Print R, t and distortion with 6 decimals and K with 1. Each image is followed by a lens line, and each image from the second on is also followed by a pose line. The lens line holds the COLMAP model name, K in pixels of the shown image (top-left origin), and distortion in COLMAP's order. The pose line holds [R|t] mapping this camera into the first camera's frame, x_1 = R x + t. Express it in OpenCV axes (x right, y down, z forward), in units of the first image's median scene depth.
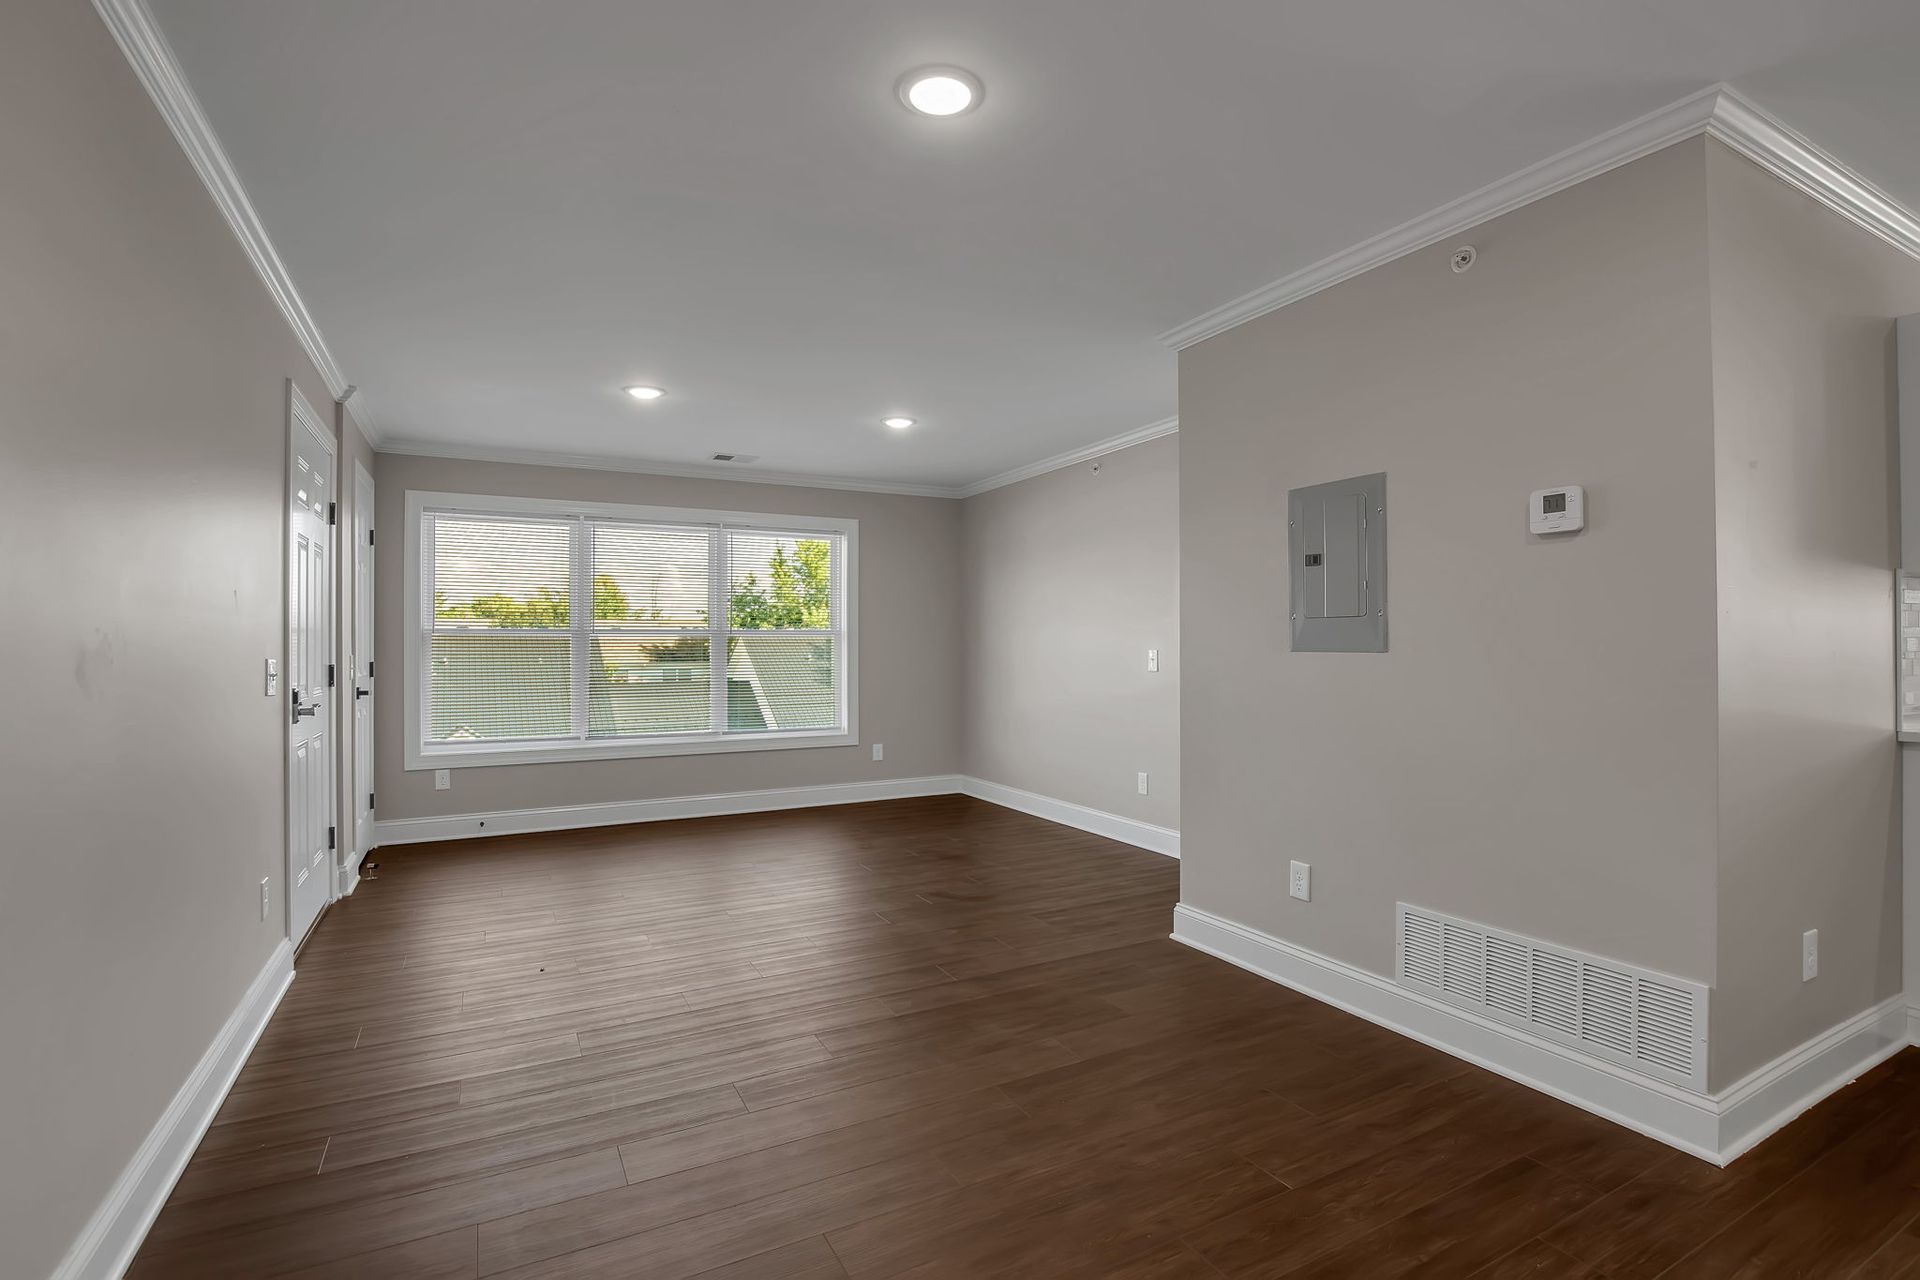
lens RADIAL K [[893.3, 0, 955.3], [0, 893.3, 633.7], [0, 0, 1]] dist [-0.021058, 0.000381]
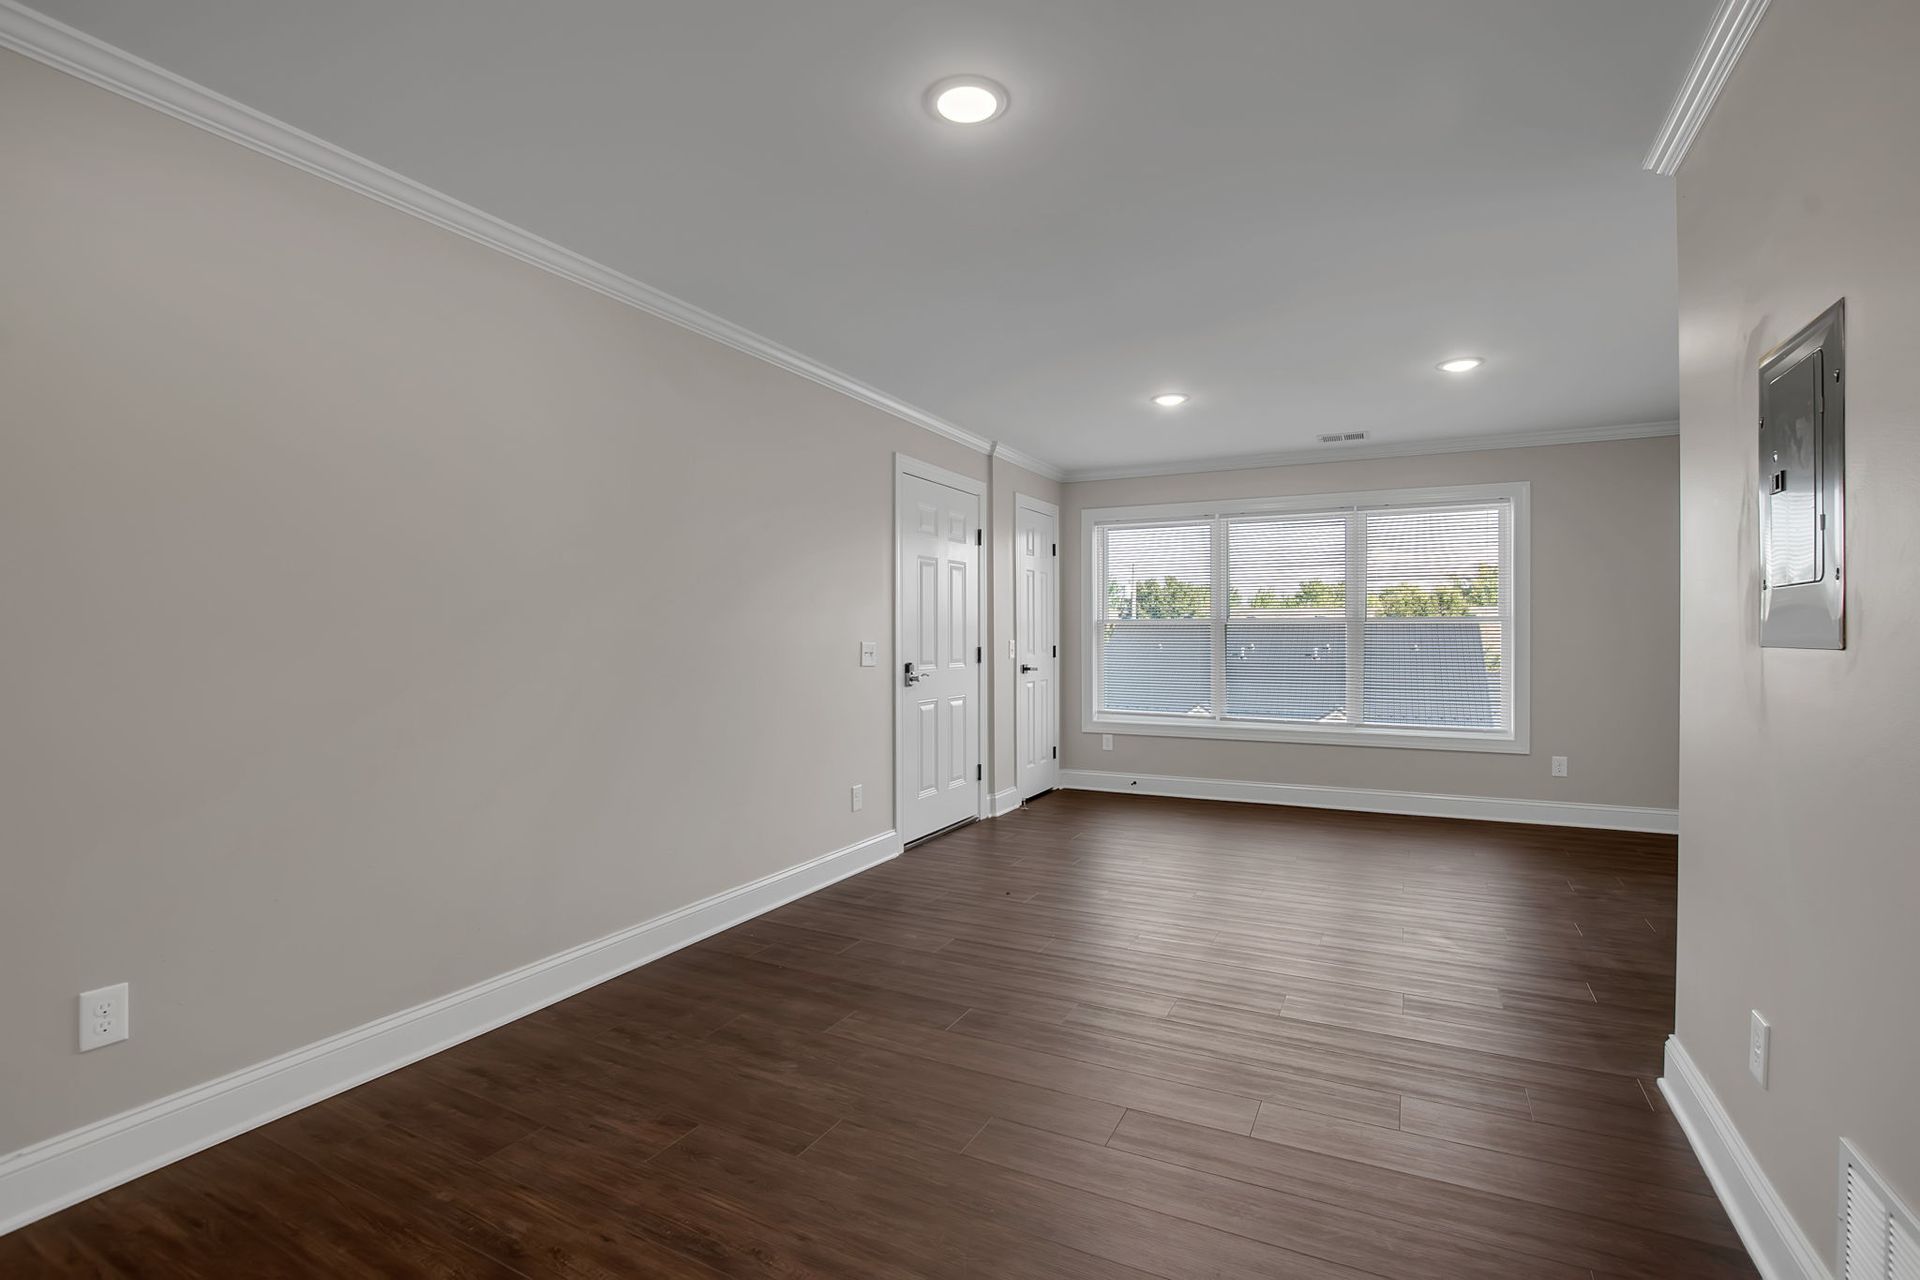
lens RADIAL K [[869.6, 0, 973.3], [0, 869.6, 639.1], [0, 0, 1]] dist [-0.037296, 0.000645]
pose [[0.580772, 0.007583, -0.814031, 0.288235], [0.008772, 0.999840, 0.015572, 0.001047], [0.814019, -0.016185, 0.580612, 0.148485]]
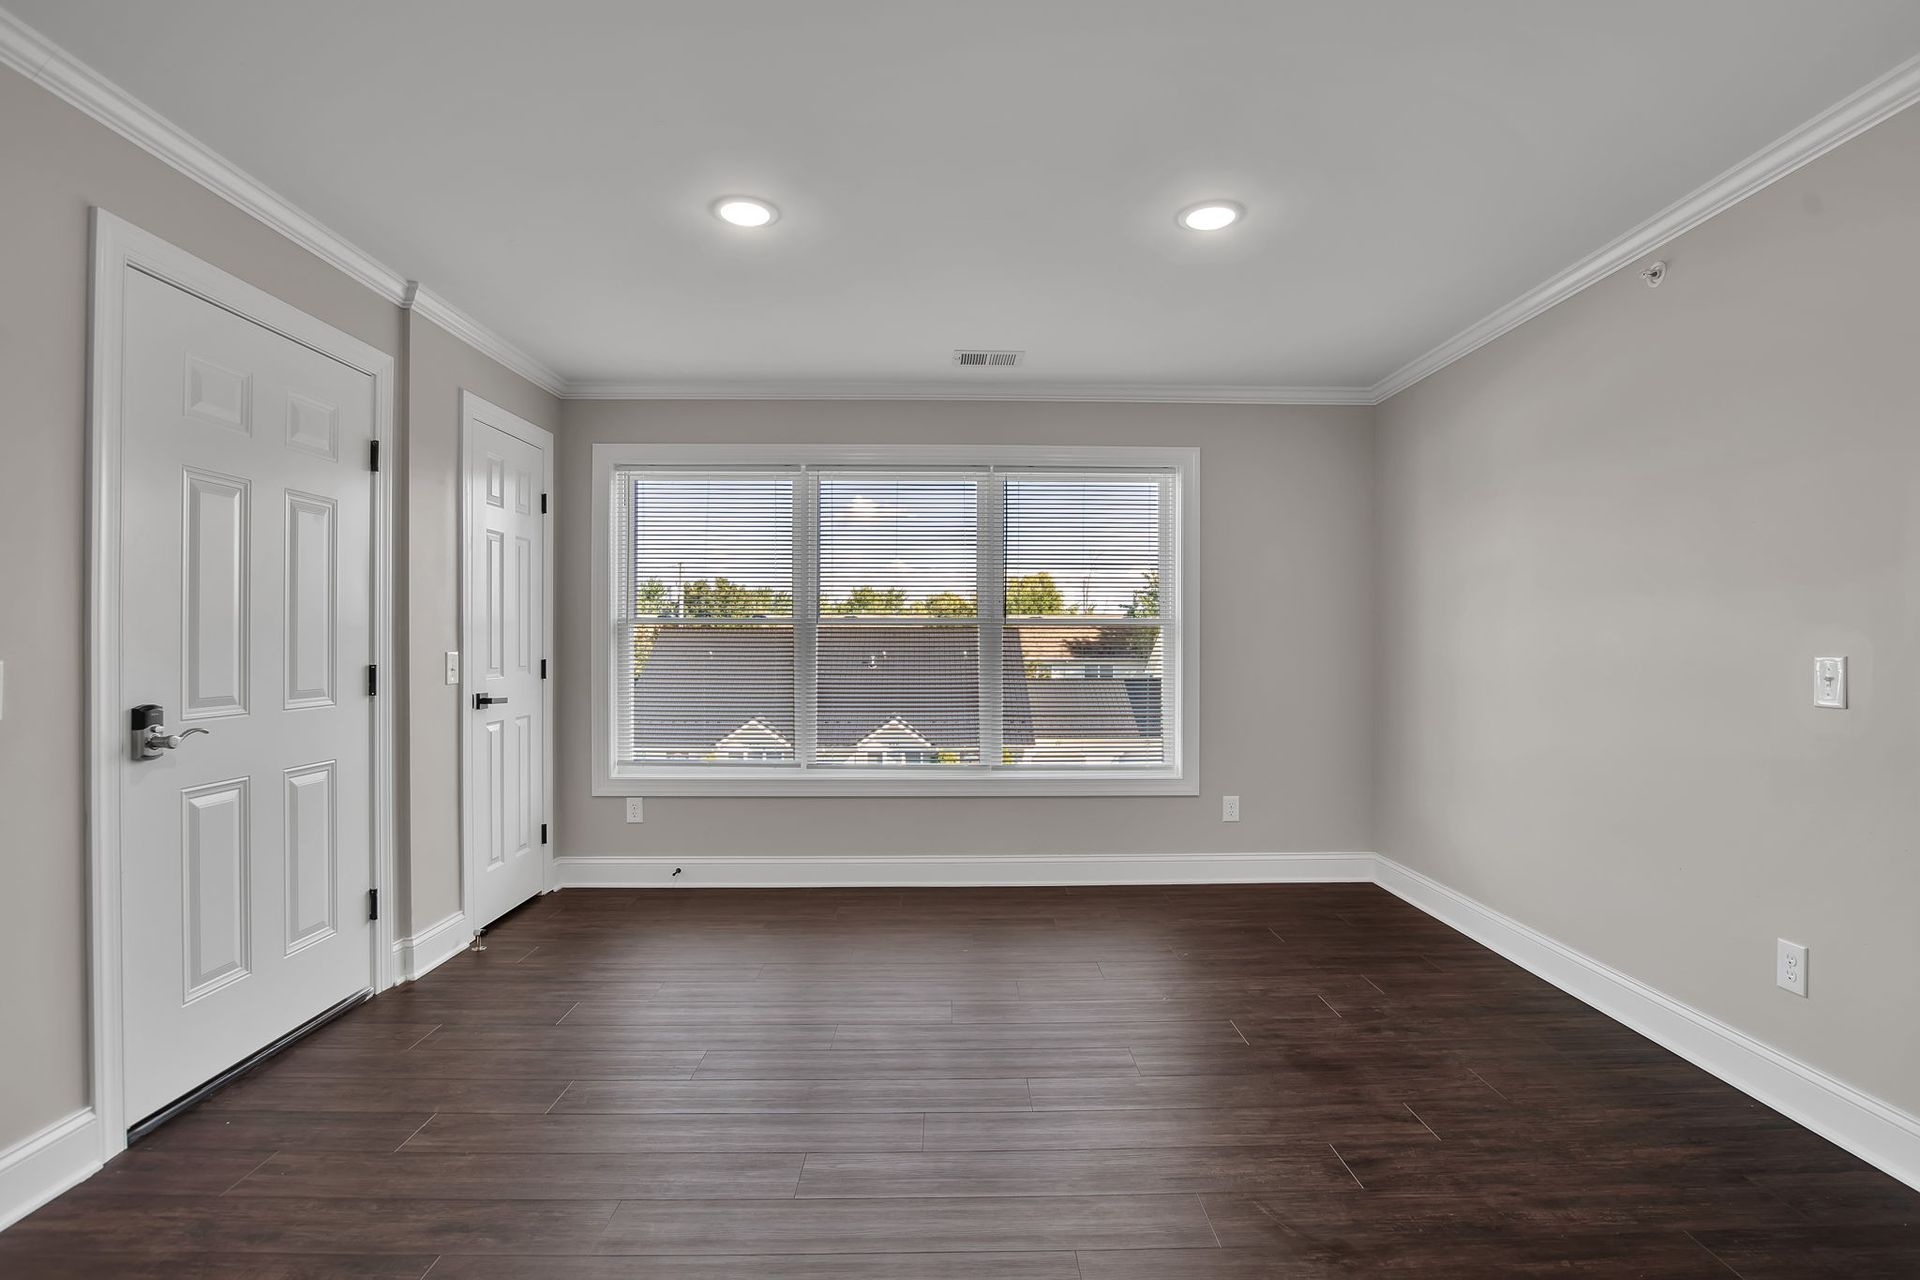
lens RADIAL K [[905.2, 0, 963.2], [0, 905.2, 637.6], [0, 0, 1]] dist [-0.027630, 0.001850]
pose [[0.893361, 0.003125, -0.449328, 0.039350], [0.001105, 0.999958, 0.009152, 0.004729], [0.449337, -0.008672, 0.893320, 0.411955]]
